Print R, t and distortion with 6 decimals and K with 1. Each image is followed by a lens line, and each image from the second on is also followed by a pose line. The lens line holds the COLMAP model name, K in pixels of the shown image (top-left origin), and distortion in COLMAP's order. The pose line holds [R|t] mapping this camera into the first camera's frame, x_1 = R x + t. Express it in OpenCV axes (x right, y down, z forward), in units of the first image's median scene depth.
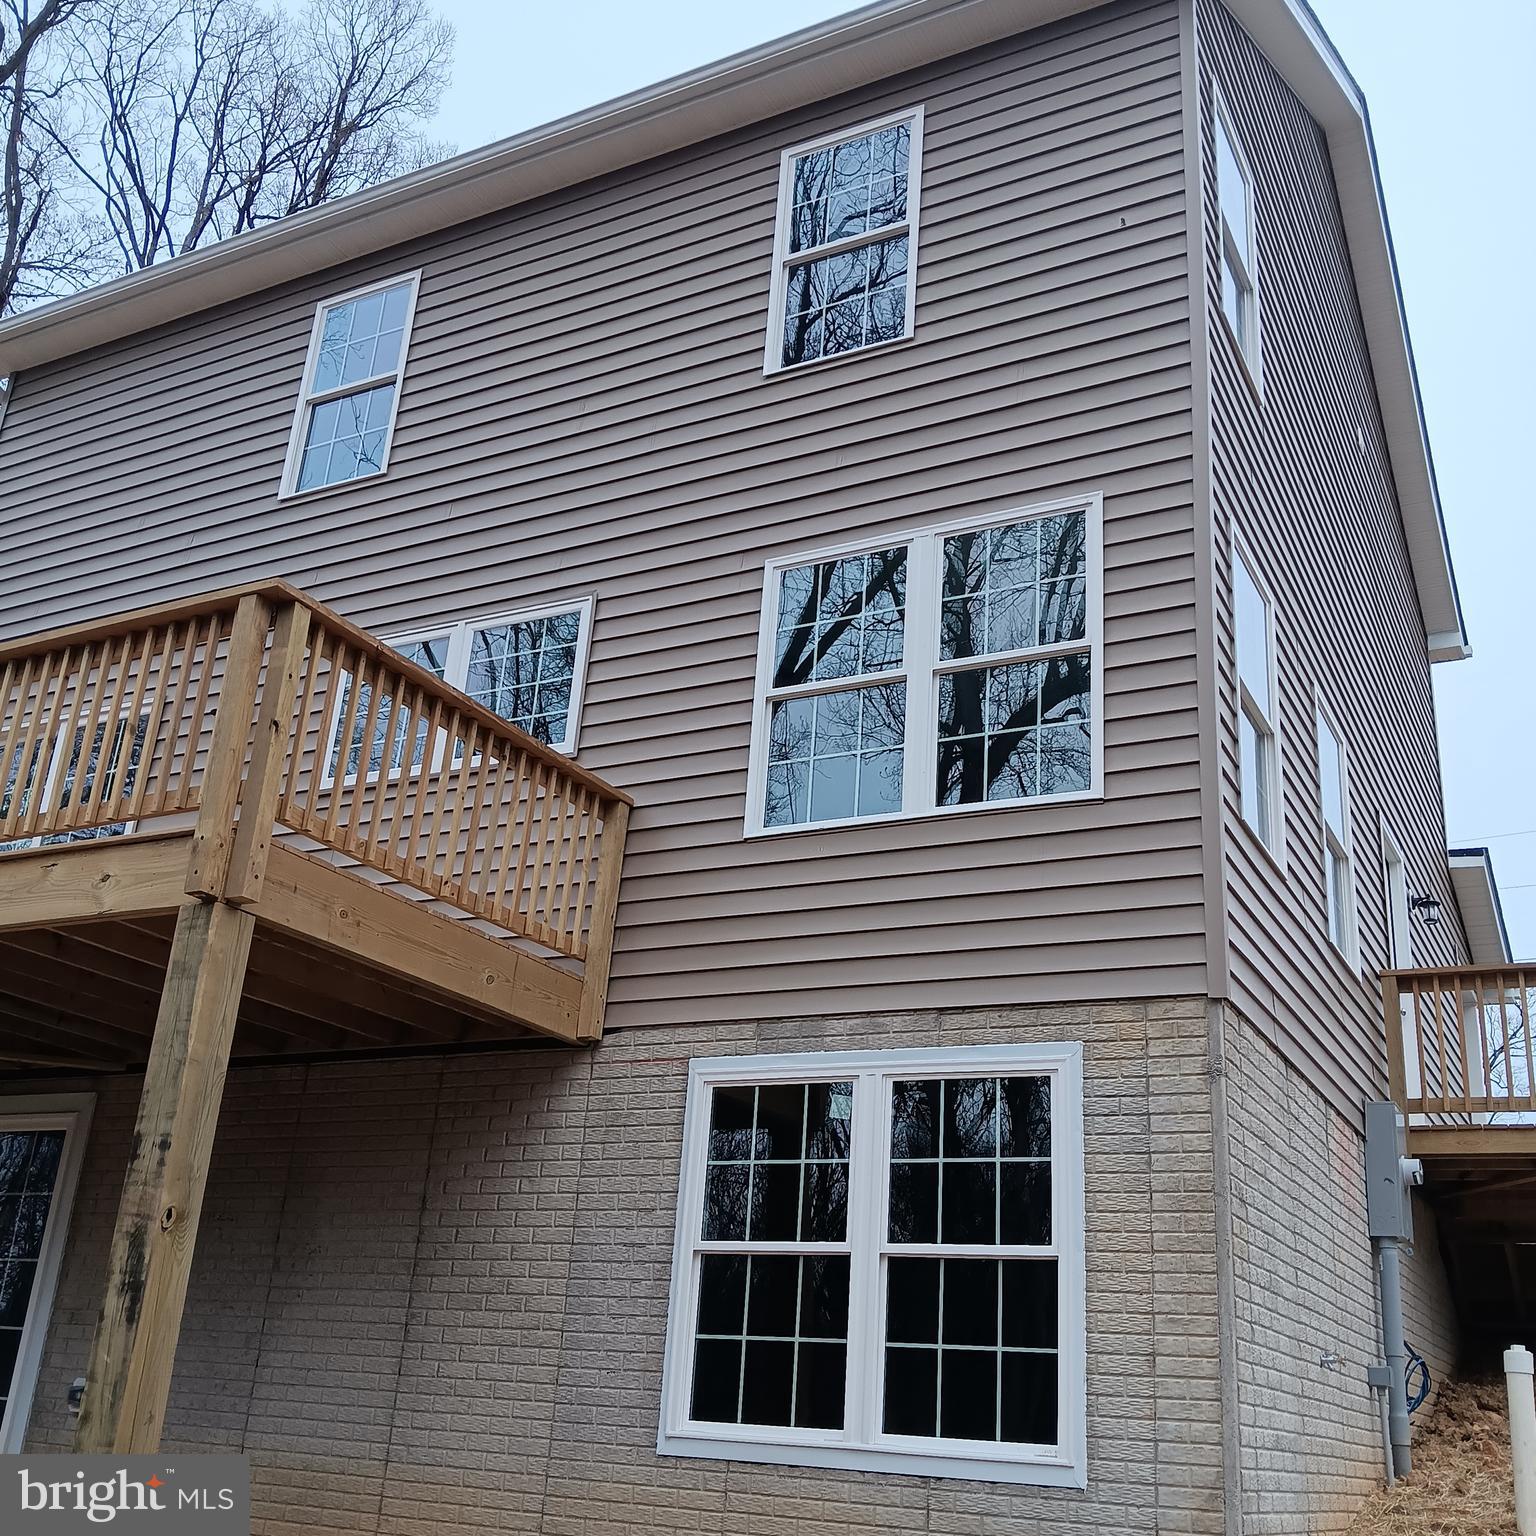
lens RADIAL K [[1647.2, 0, 765.8], [0, 1647.2, 770.2], [0, 0, 1]] dist [0.004614, -0.036297]
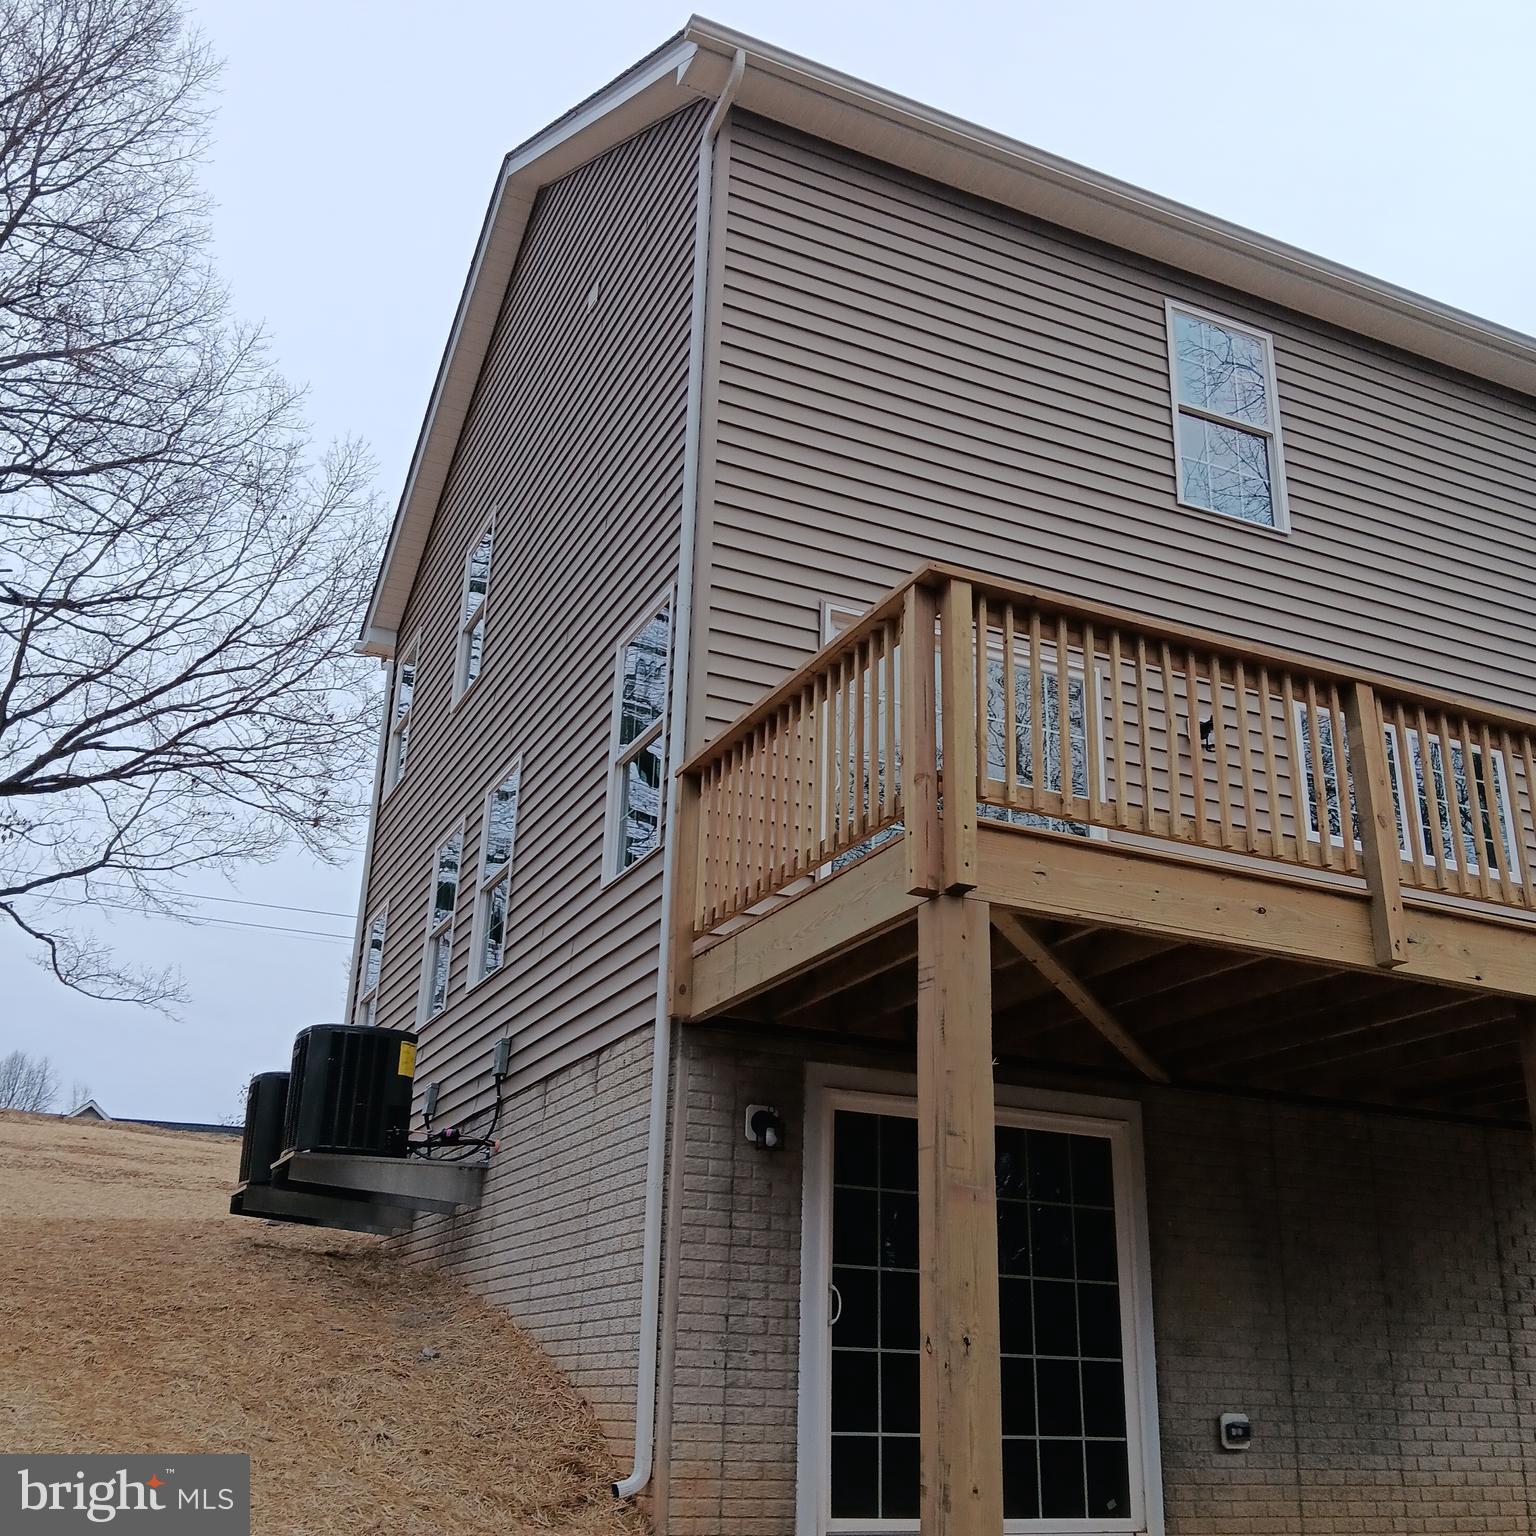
lens RADIAL K [[1647.2, 0, 765.8], [0, 1647.2, 770.2], [0, 0, 1]] dist [0.004614, -0.036297]
pose [[0.599628, 0.245752, 0.761611, -1.283540], [-0.287497, 0.954301, -0.081577, 0.153777], [-0.746854, -0.170045, 0.642879, 0.593403]]
